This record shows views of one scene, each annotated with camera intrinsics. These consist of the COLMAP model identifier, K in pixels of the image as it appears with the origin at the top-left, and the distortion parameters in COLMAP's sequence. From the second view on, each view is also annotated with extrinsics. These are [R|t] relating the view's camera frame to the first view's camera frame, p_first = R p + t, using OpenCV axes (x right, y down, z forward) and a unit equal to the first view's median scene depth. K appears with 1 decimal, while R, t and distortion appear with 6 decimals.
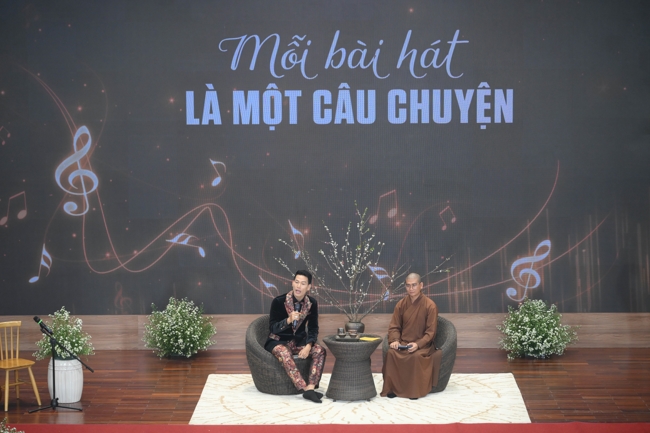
lens RADIAL K [[1818.6, 0, 324.9], [0, 1818.6, 216.7], [0, 0, 1]] dist [-0.051848, 0.000000]
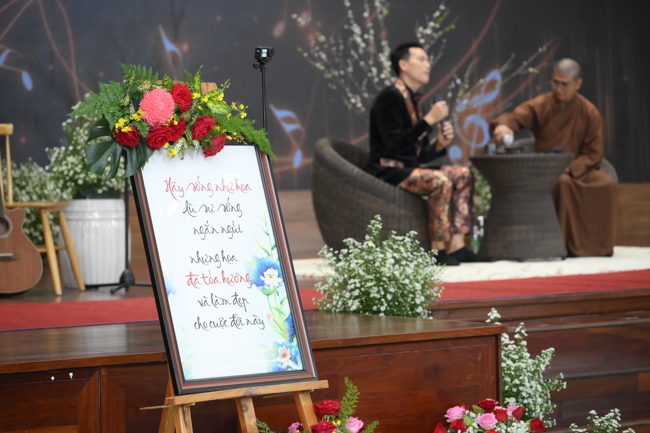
lens RADIAL K [[2251.9, 0, 325.0], [0, 2251.9, 216.0], [0, 0, 1]] dist [0.079560, 0.000000]
pose [[0.784037, -0.020076, 0.620390, -0.418102], [0.084999, 0.993534, -0.075270, 0.118332], [-0.614867, 0.111747, 0.780673, 0.422856]]
